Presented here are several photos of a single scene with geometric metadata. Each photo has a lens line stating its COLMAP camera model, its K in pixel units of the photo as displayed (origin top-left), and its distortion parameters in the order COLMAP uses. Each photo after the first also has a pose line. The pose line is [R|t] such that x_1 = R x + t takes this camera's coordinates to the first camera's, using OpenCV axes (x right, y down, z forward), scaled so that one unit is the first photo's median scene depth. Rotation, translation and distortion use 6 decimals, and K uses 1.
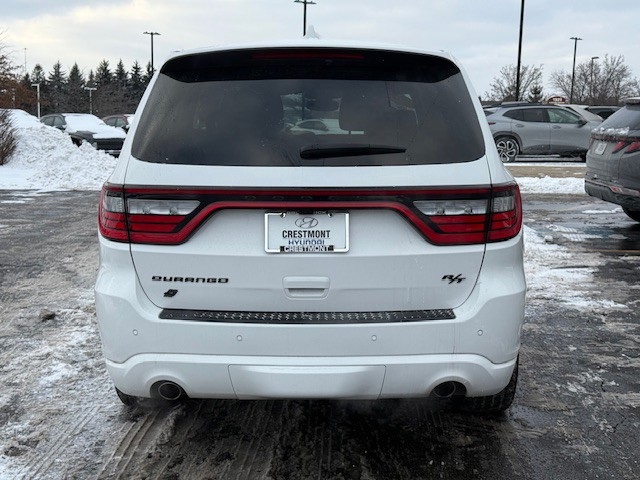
lens RADIAL K [[886.7, 0, 319.0], [0, 886.7, 253.9], [0, 0, 1]] dist [0.104862, -0.025927]
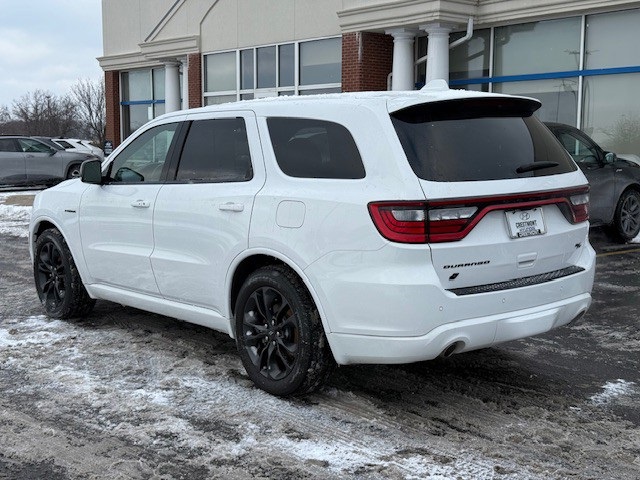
lens RADIAL K [[899.3, 0, 320.0], [0, 899.3, 240.0], [0, 0, 1]] dist [0.124904, -0.044920]
pose [[0.753653, -0.092777, 0.650692, -1.015255], [0.123645, 0.992325, -0.001722, -0.028764], [-0.645538, 0.081753, 0.759340, 0.063042]]
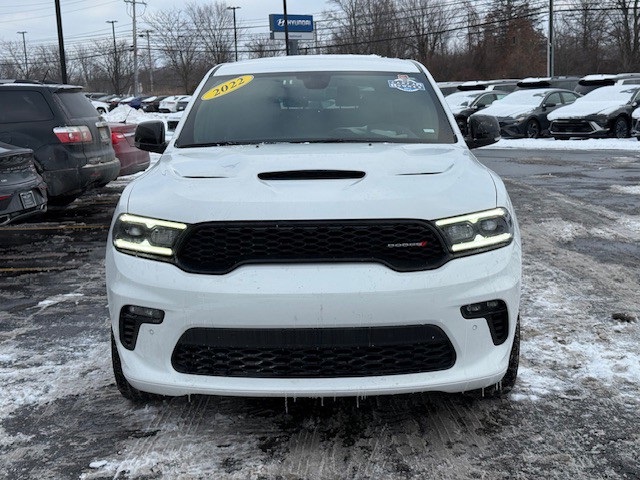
lens RADIAL K [[899.3, 0, 320.0], [0, 899.3, 240.0], [0, 0, 1]] dist [0.124904, -0.044920]
pose [[-0.999628, 0.026524, -0.006310, 0.013651], [0.023109, 0.947096, 0.320118, -0.481744], [0.014467, 0.319853, -0.947357, 2.878559]]
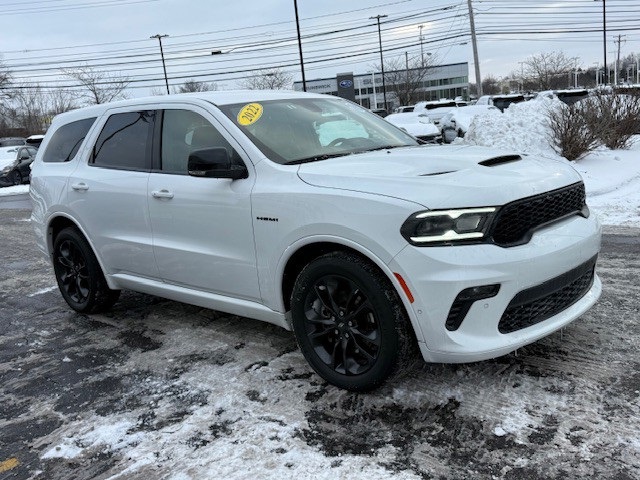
lens RADIAL K [[635.5, 0, 320.0], [0, 635.5, 240.0], [0, 0, 1]] dist [0.131031, -0.261109]
pose [[-0.664575, 0.197194, -0.720732, 0.848362], [-0.034145, 0.955527, 0.292919, -0.383575], [0.746441, 0.219276, -0.628286, 2.326491]]
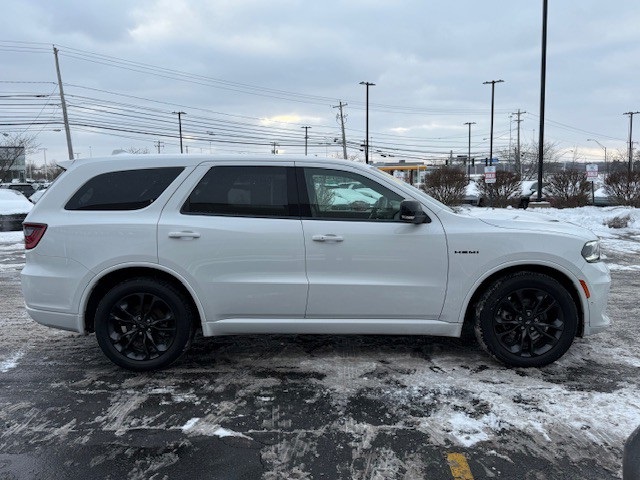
lens RADIAL K [[565.5, 0, 320.0], [0, 565.5, 240.0], [0, 0, 1]] dist [0.177106, -0.358517]
pose [[0.005950, 0.098332, -0.995136, 1.338076], [-0.151372, 0.983774, 0.096304, -0.232668], [0.988459, 0.150063, 0.020738, 1.395351]]
